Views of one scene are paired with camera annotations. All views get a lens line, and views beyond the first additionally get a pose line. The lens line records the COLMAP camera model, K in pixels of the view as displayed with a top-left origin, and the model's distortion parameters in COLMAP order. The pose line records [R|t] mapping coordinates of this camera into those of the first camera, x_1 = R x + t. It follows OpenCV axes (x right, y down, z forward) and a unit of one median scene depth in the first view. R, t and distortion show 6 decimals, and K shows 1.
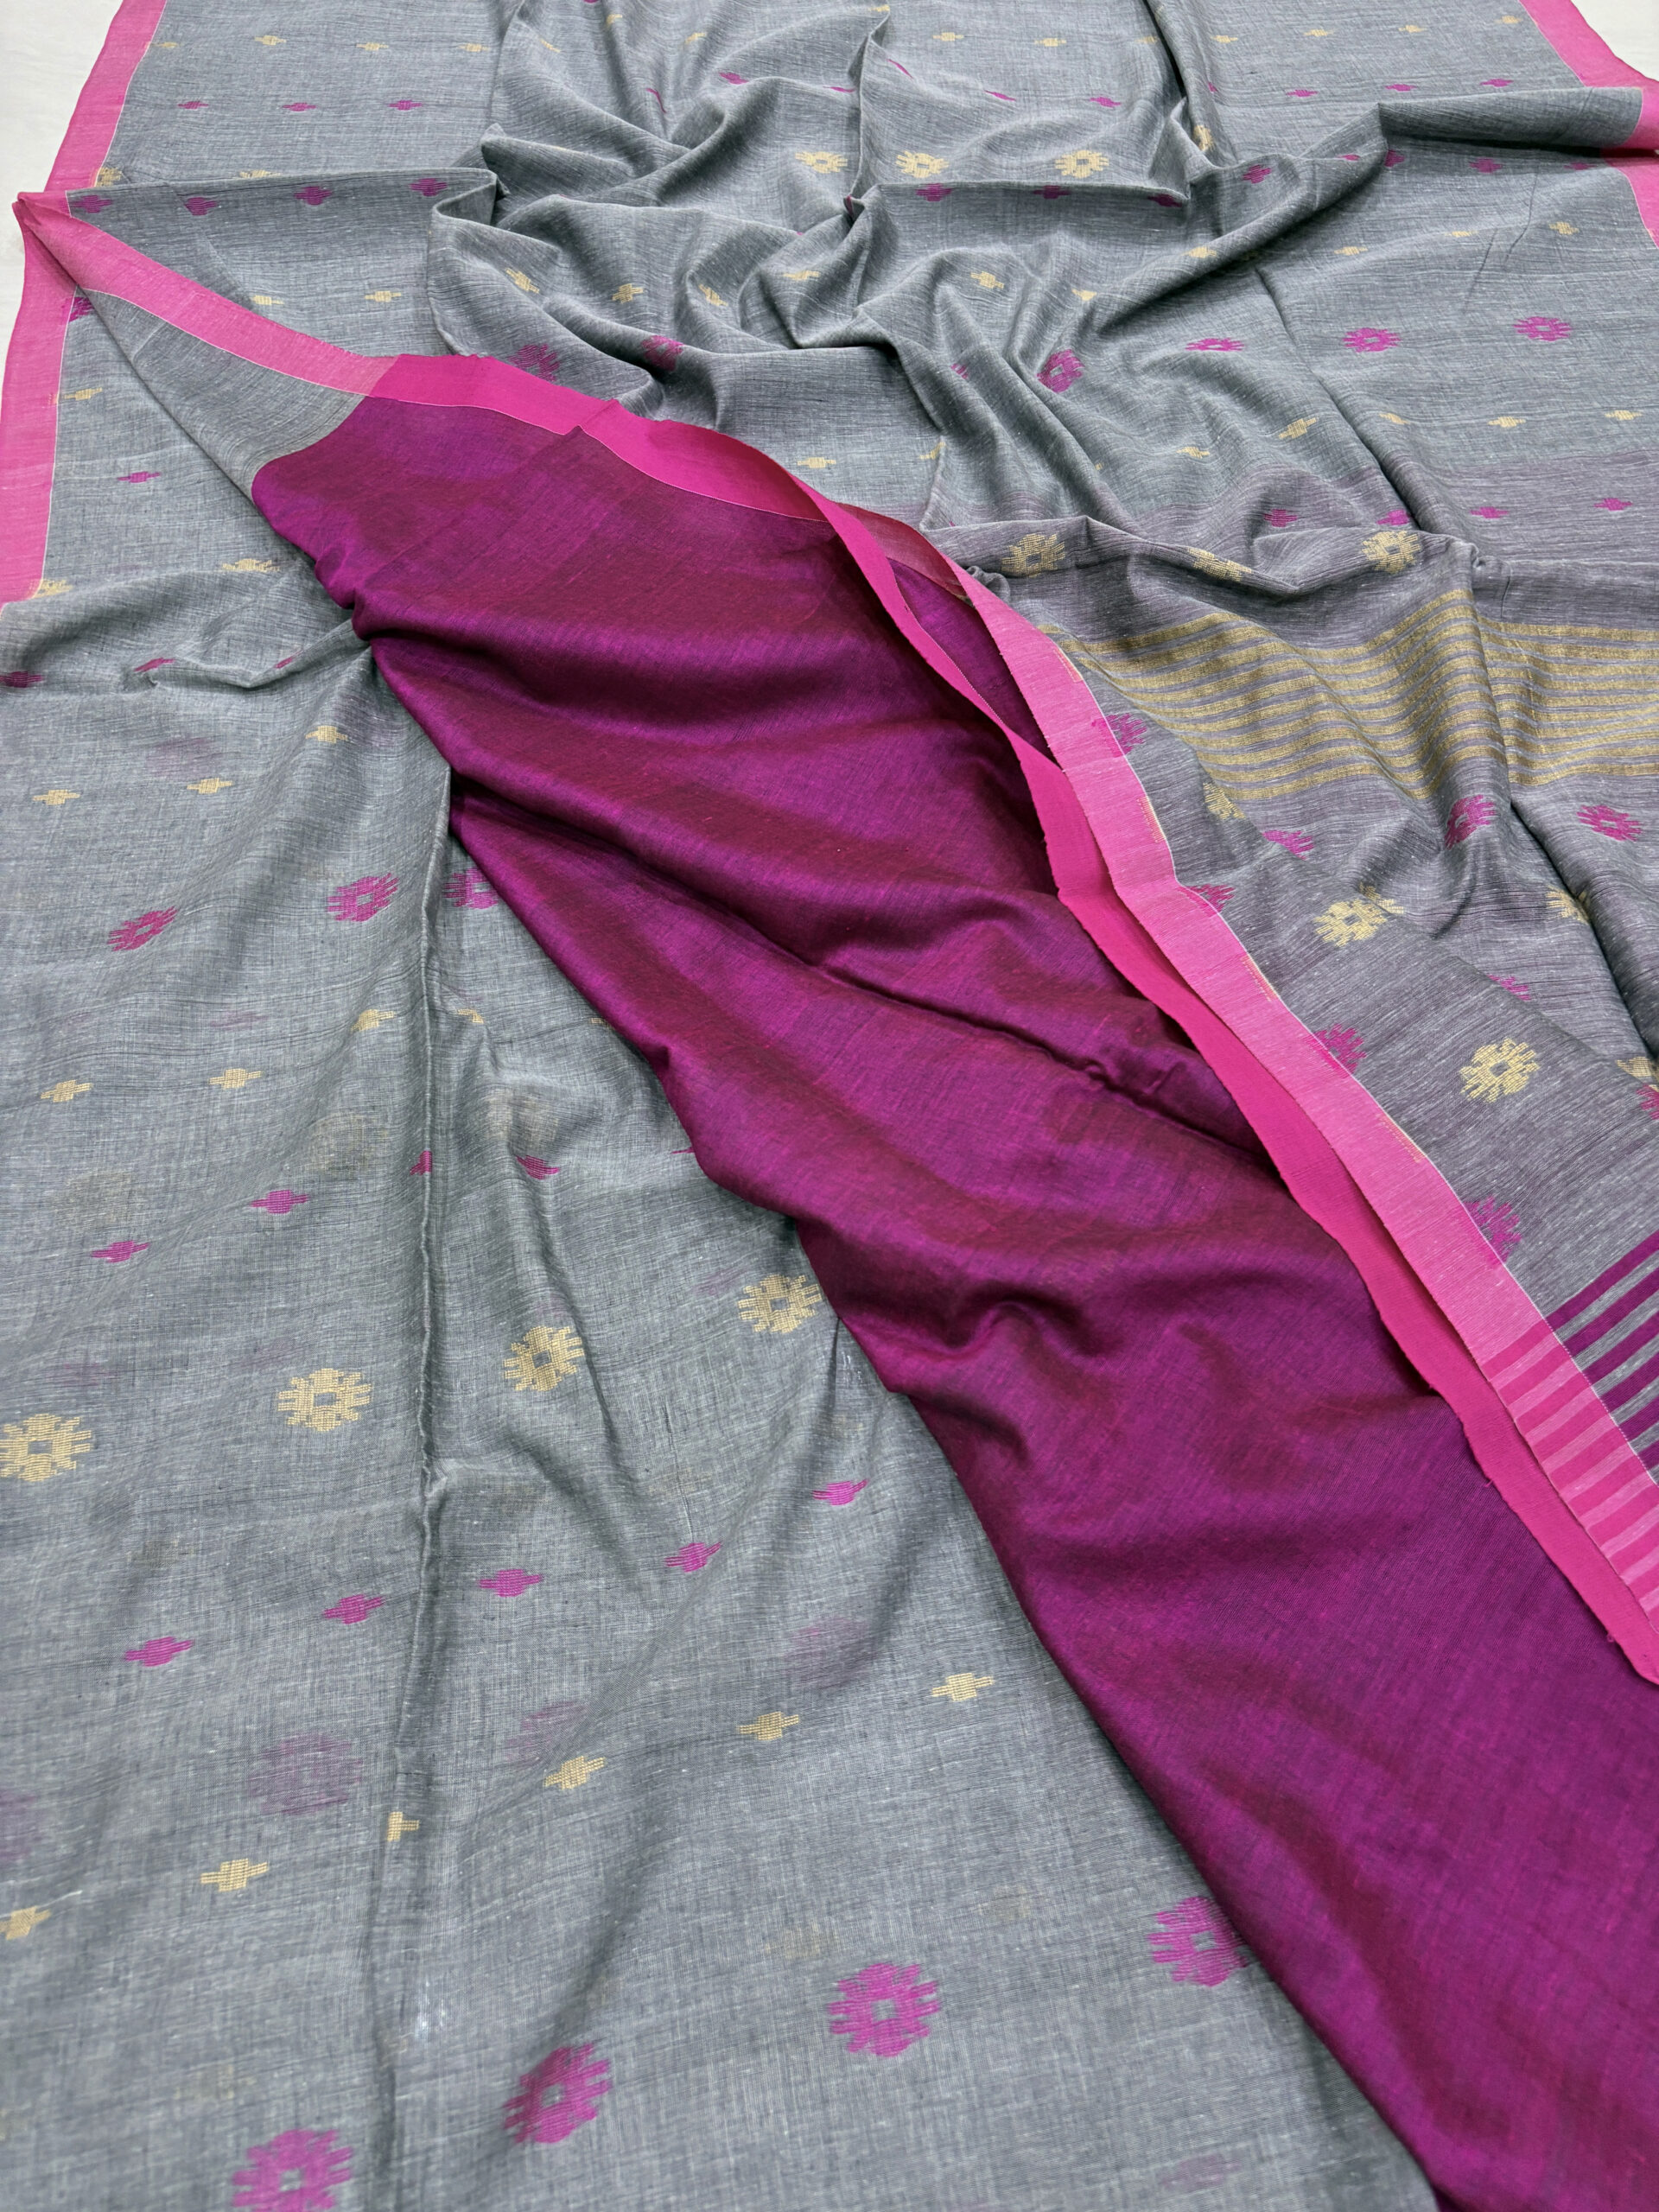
lens RADIAL K [[1769.6, 0, 829.5], [0, 1769.6, 1106.0], [0, 0, 1]] dist [0.007072, -0.040430]
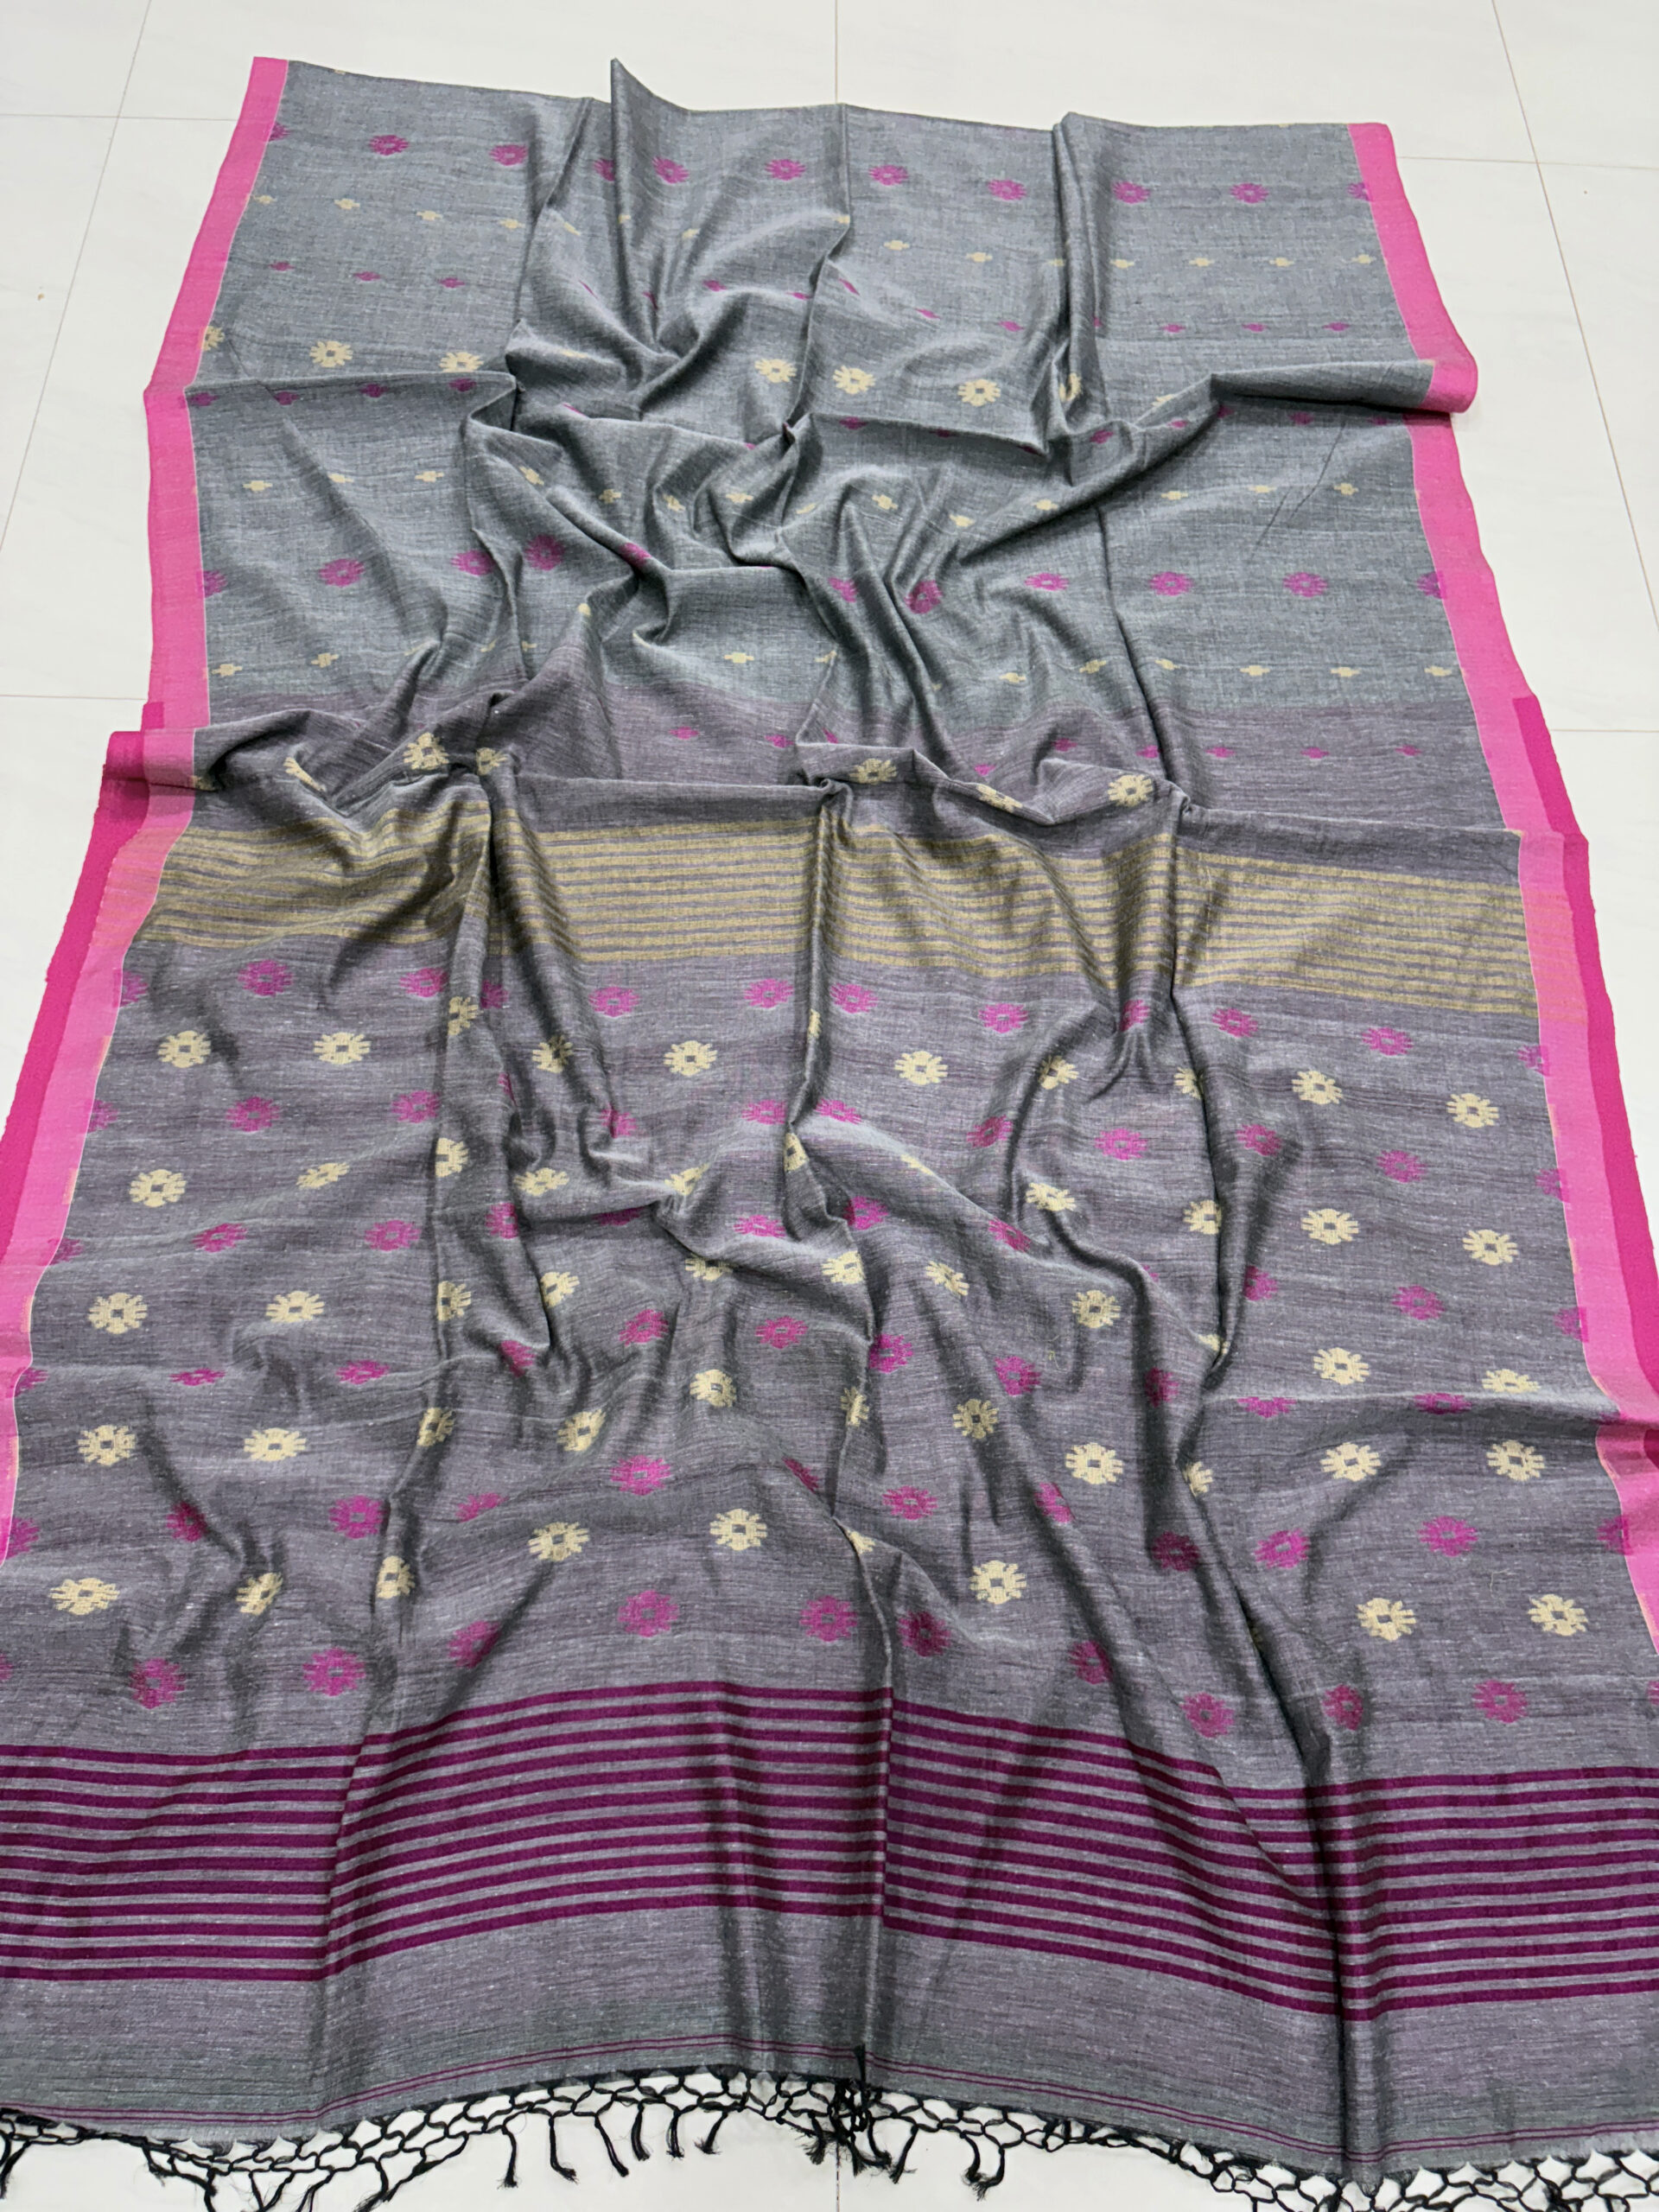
lens RADIAL K [[1778.9, 0, 815.6], [0, 1778.9, 1109.6], [0, 0, 1]] dist [0.046654, -0.074225]
pose [[0.995308, 0.096433, -0.007872, 0.096401], [-0.094737, 0.987856, 0.123147, -0.194189], [0.019652, -0.121823, 0.992357, -0.381055]]
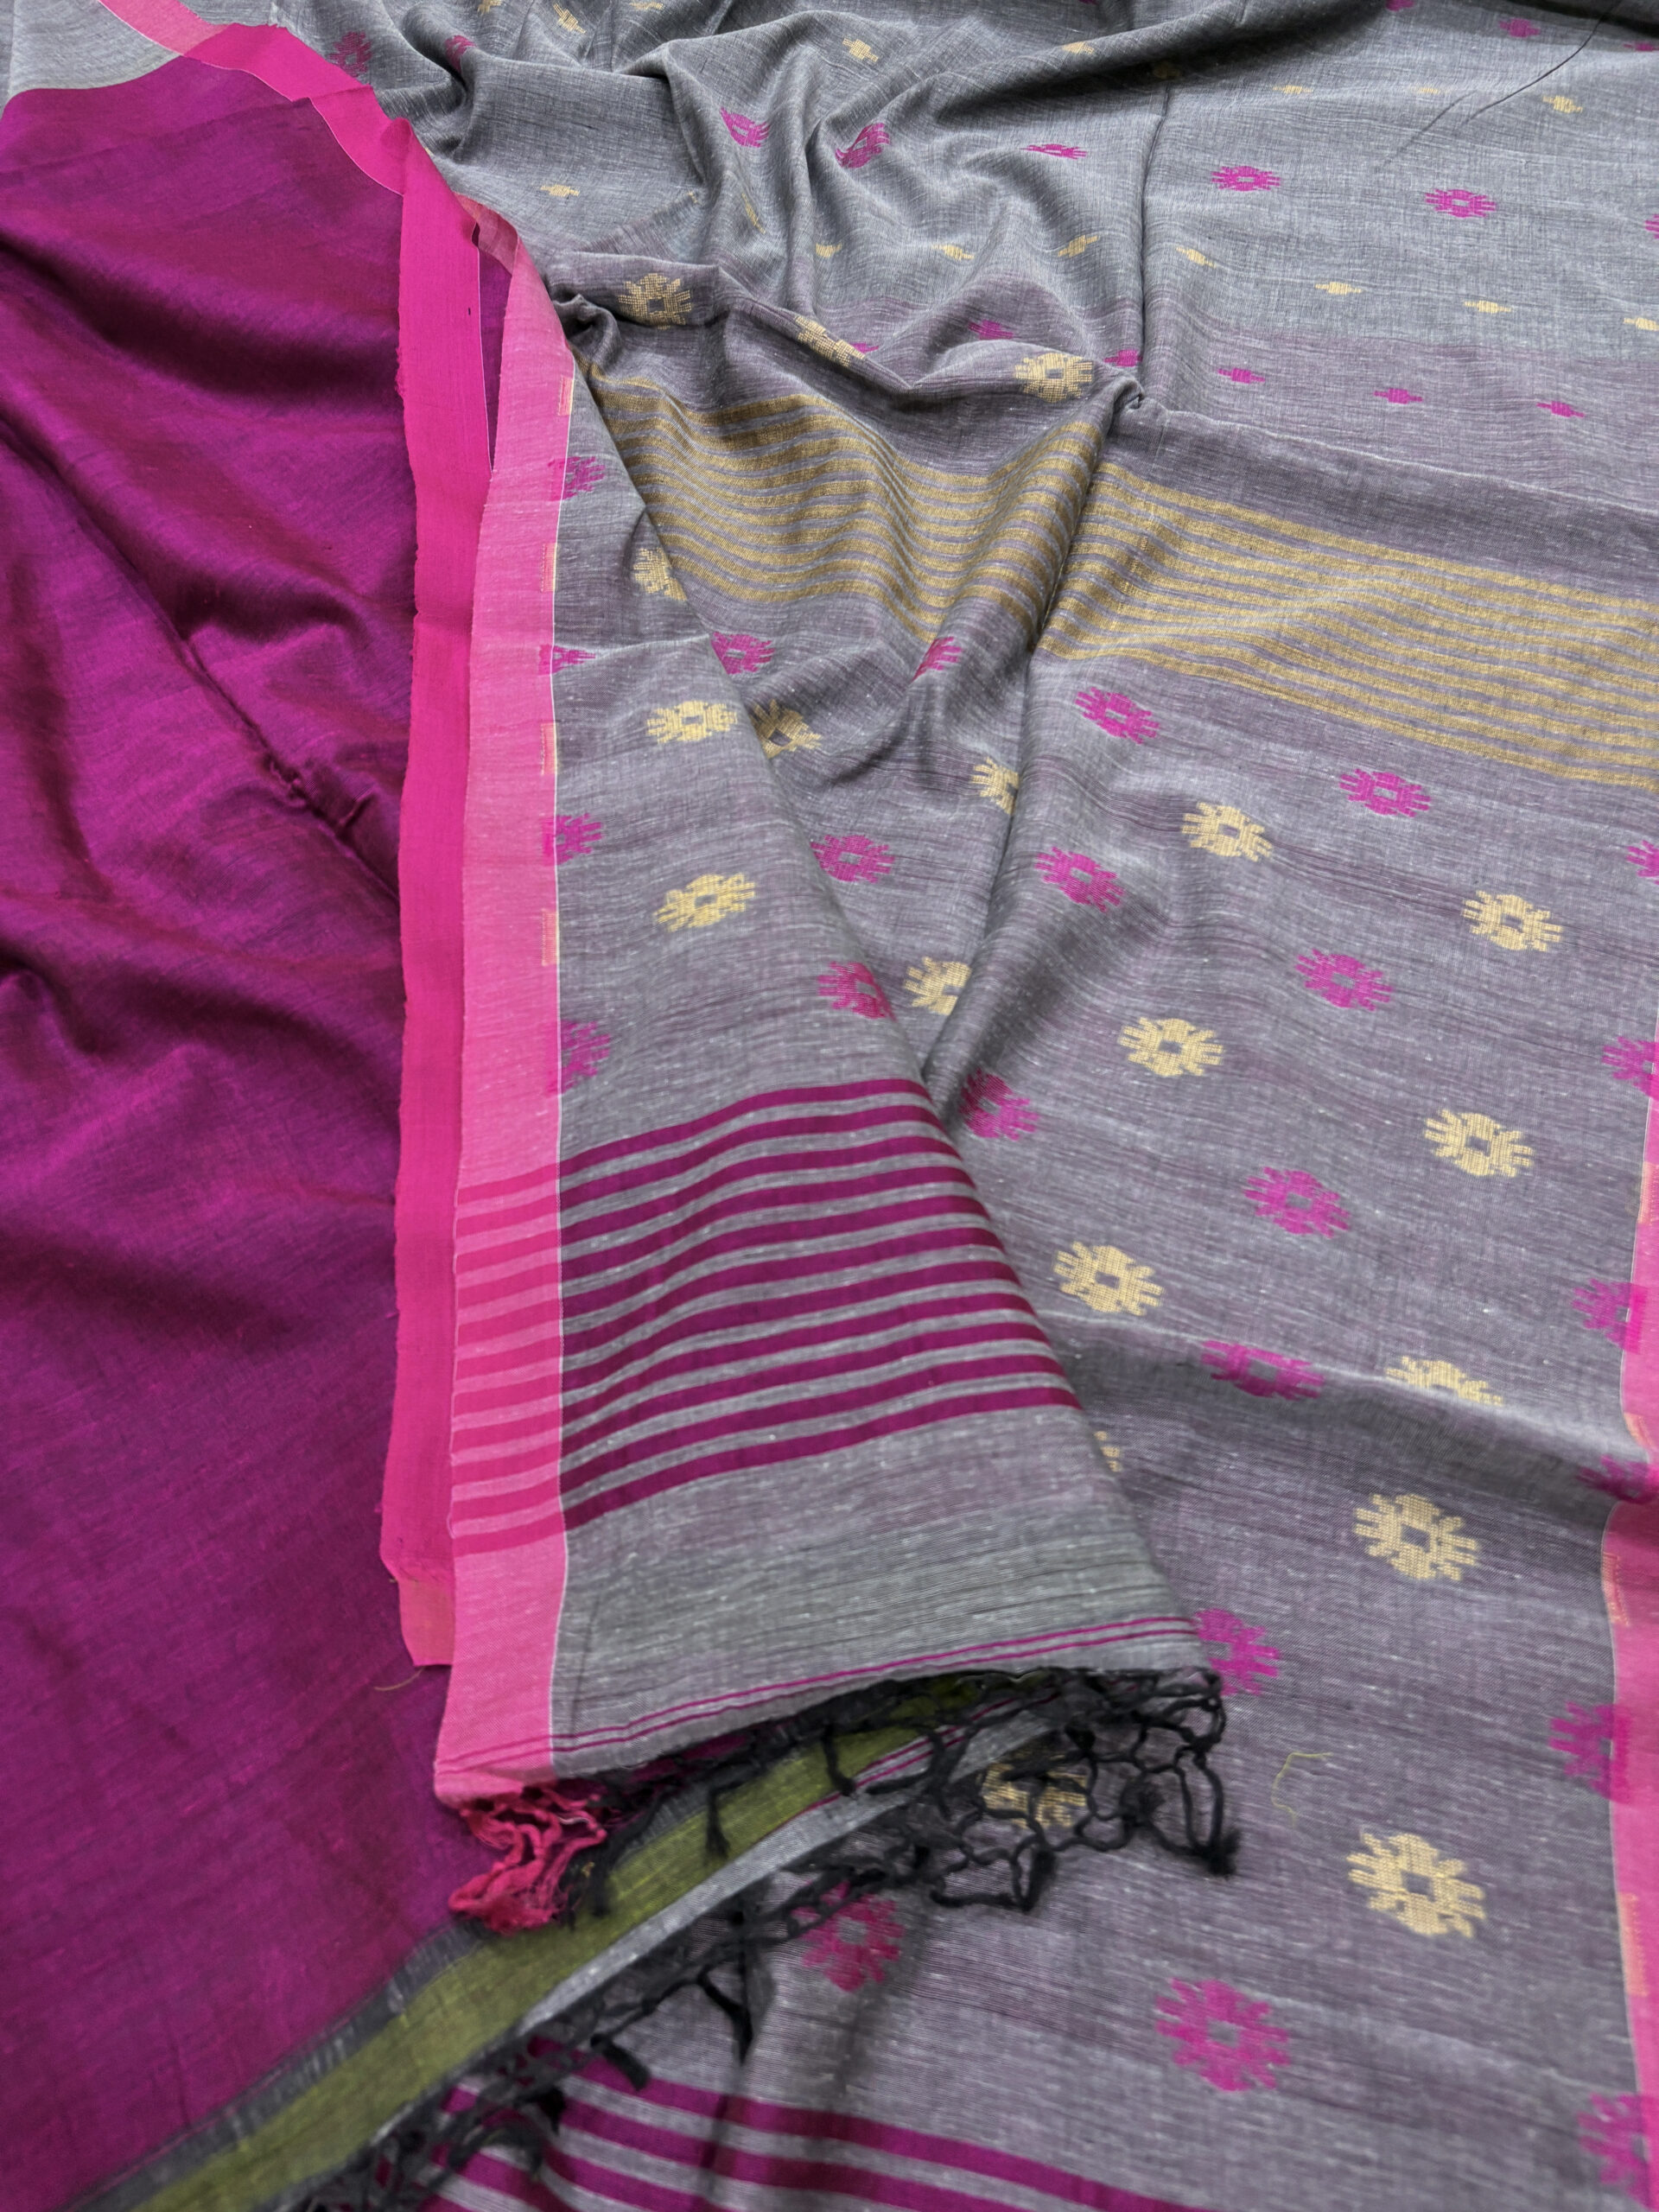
lens RADIAL K [[1778.9, 0, 815.6], [0, 1778.9, 1109.6], [0, 0, 1]] dist [0.046654, -0.074225]
pose [[0.935125, 0.282038, -0.214465, 0.444435], [-0.280038, 0.959142, 0.040303, 0.018362], [0.217069, 0.022370, 0.975900, 0.132290]]
